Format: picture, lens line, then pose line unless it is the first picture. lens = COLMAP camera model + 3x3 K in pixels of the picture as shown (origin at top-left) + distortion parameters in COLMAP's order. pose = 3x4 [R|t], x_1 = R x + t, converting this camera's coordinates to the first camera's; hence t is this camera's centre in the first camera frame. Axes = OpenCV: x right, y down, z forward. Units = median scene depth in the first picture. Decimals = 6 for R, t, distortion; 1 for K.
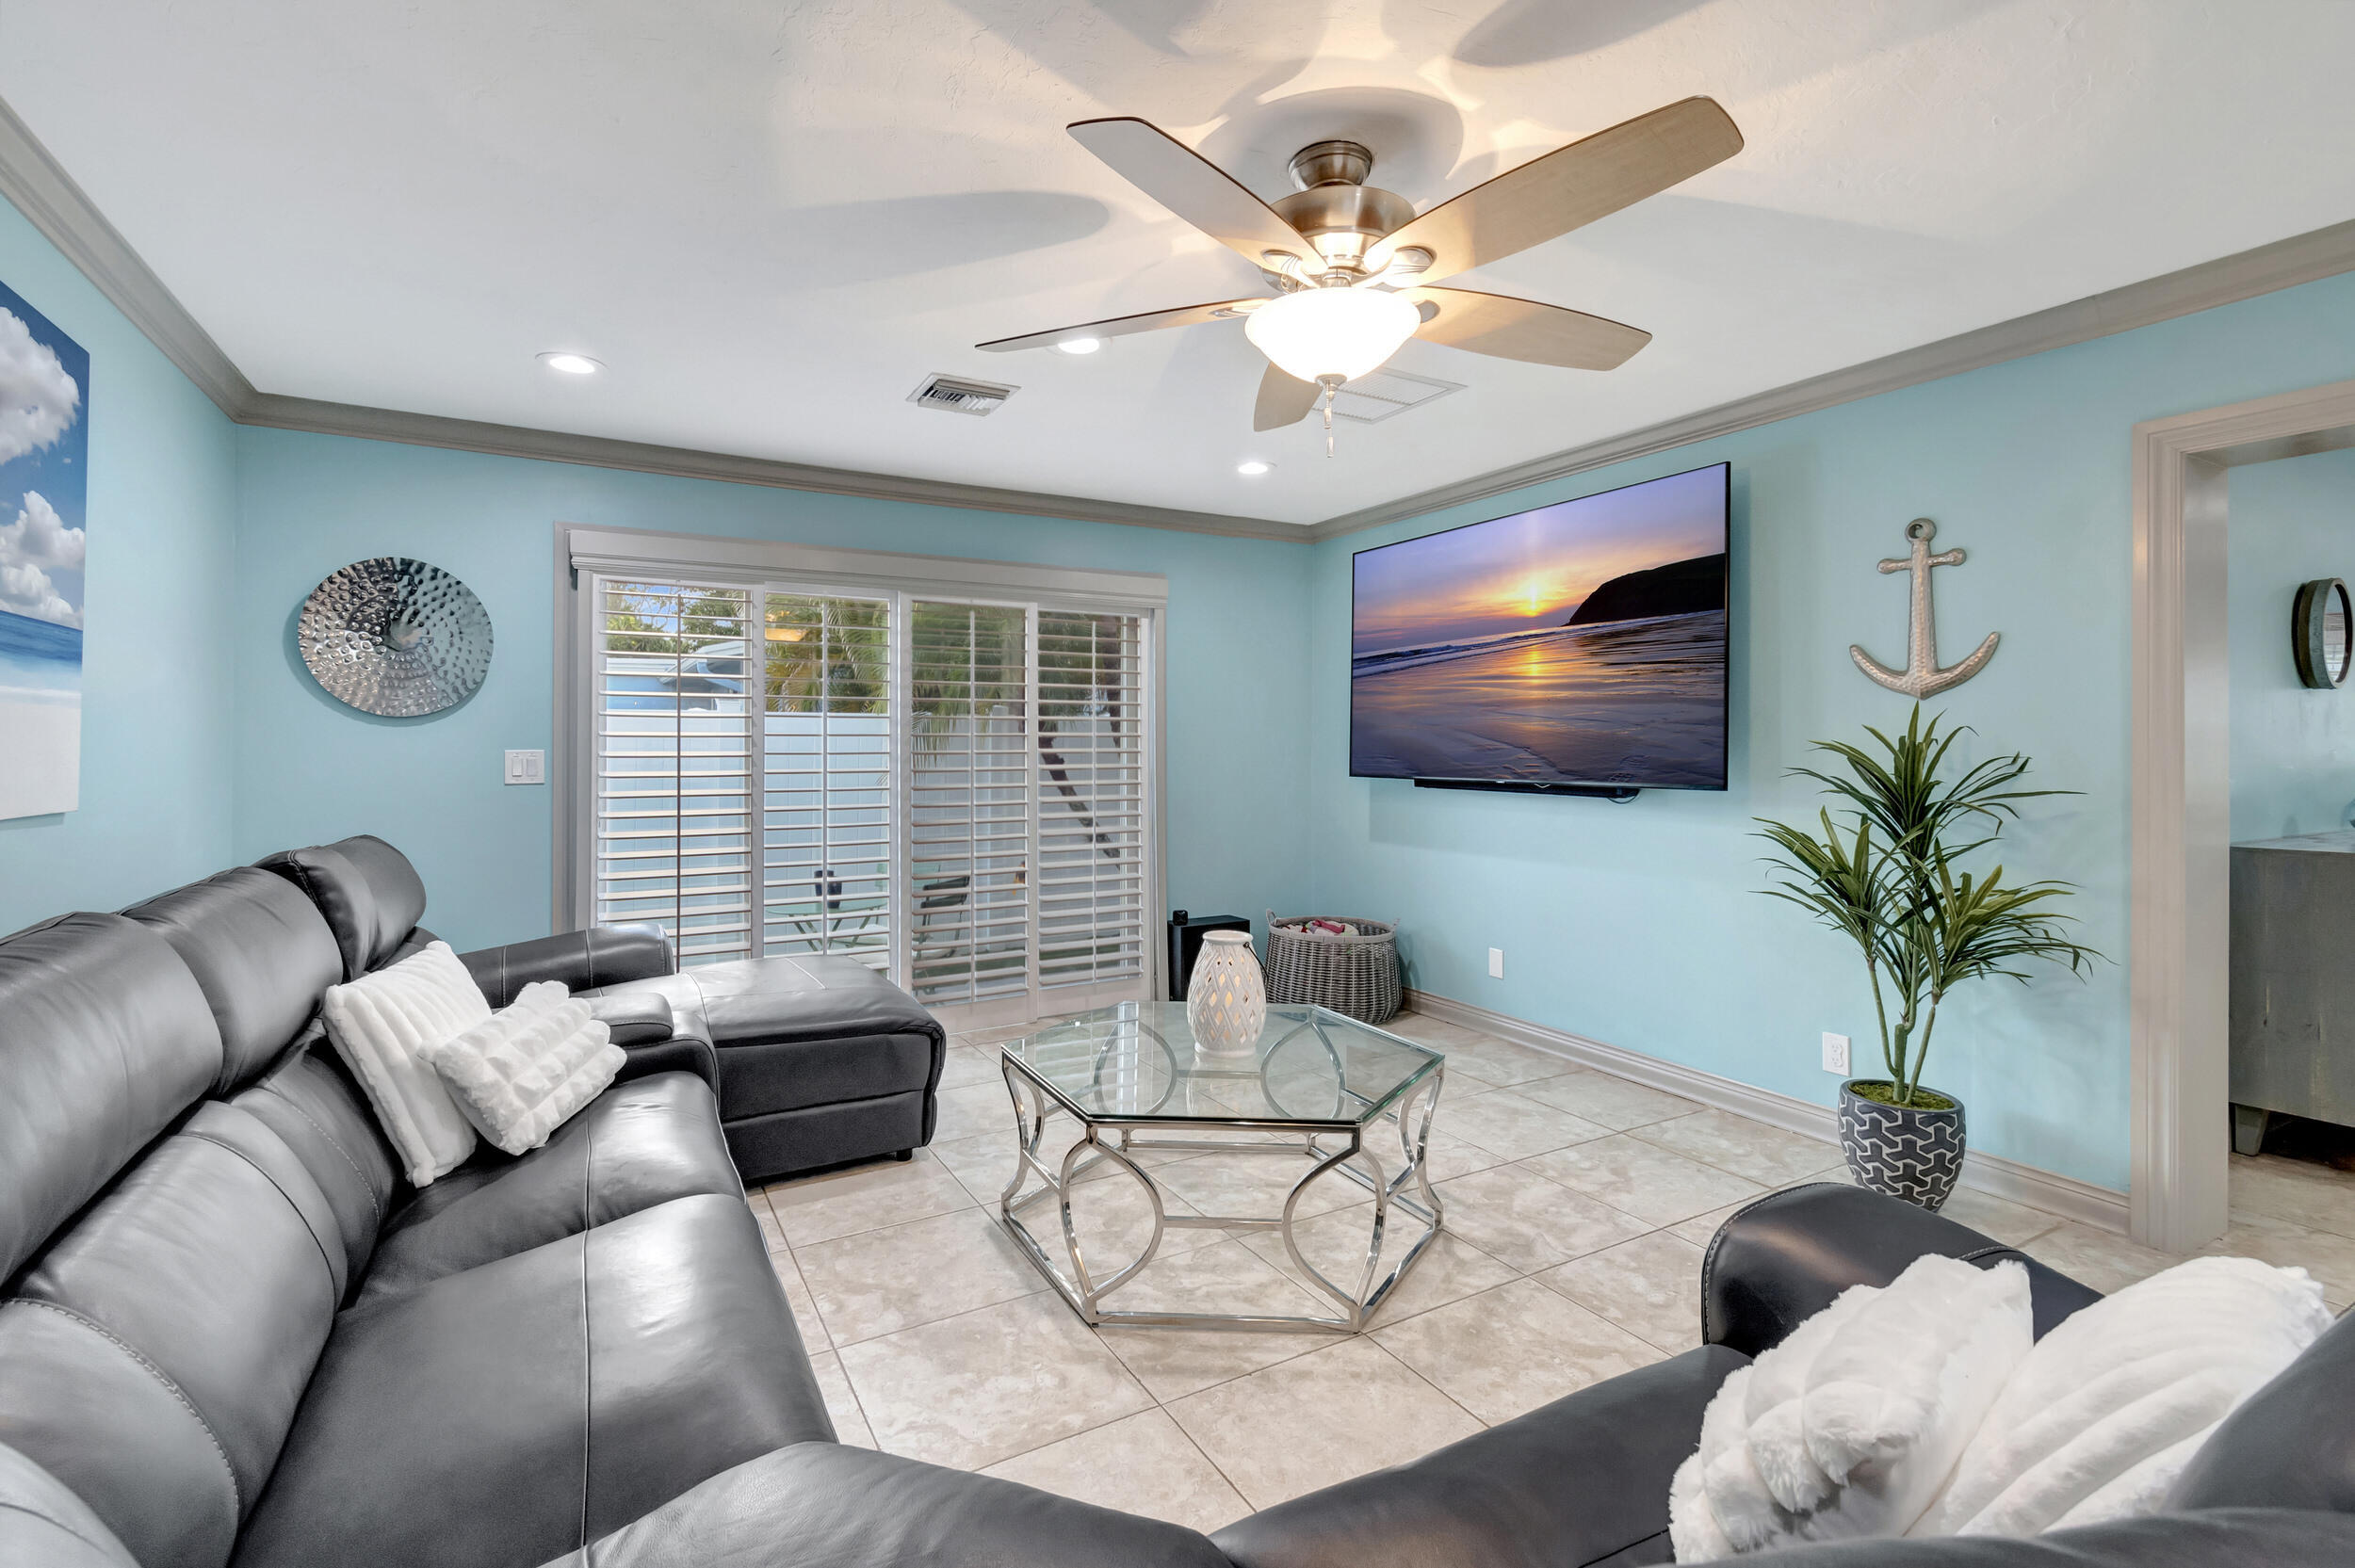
lens RADIAL K [[1063.1, 0, 1174.1], [0, 1063.1, 744.6], [0, 0, 1]] dist [-0.000022, 0.000007]
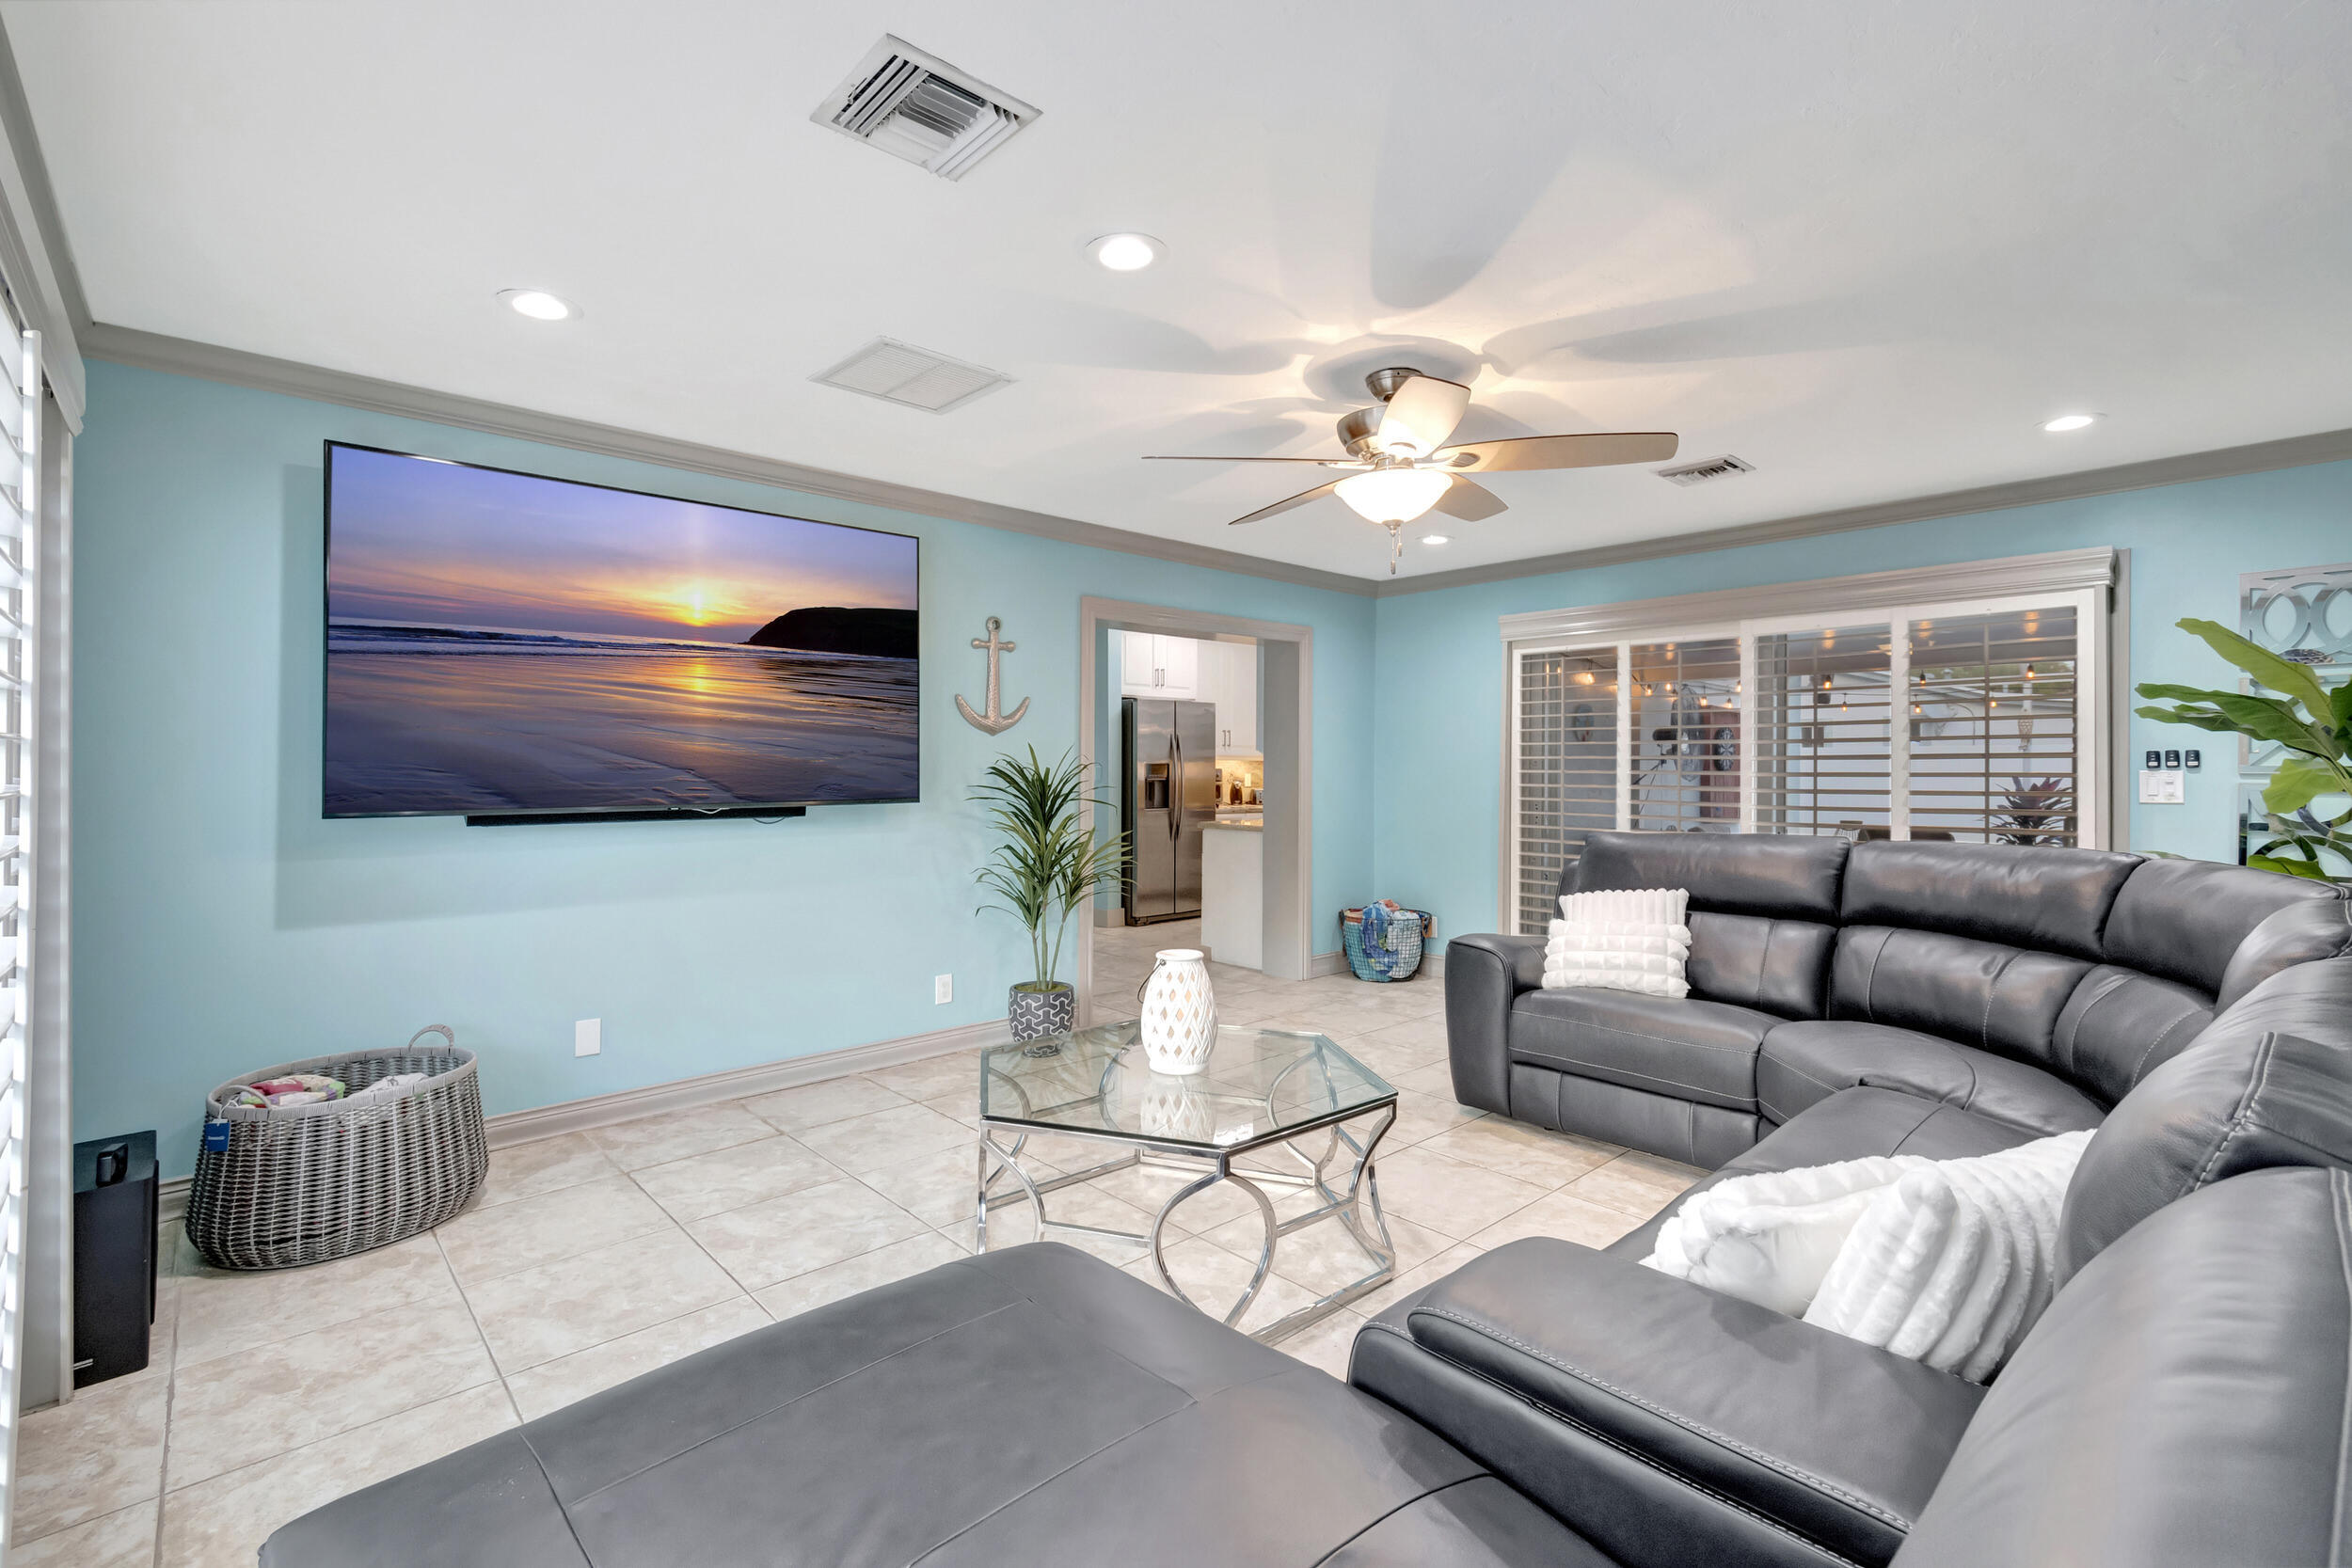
lens RADIAL K [[1036.0, 0, 1137.0], [0, 1036.0, 780.1], [0, 0, 1]] dist [0.000700, 0.000033]
pose [[-0.211882, -0.012919, 0.977210, -0.631580], [-0.002153, 0.999916, 0.012753, -0.001646], [-0.977293, 0.000598, -0.211892, 0.864817]]
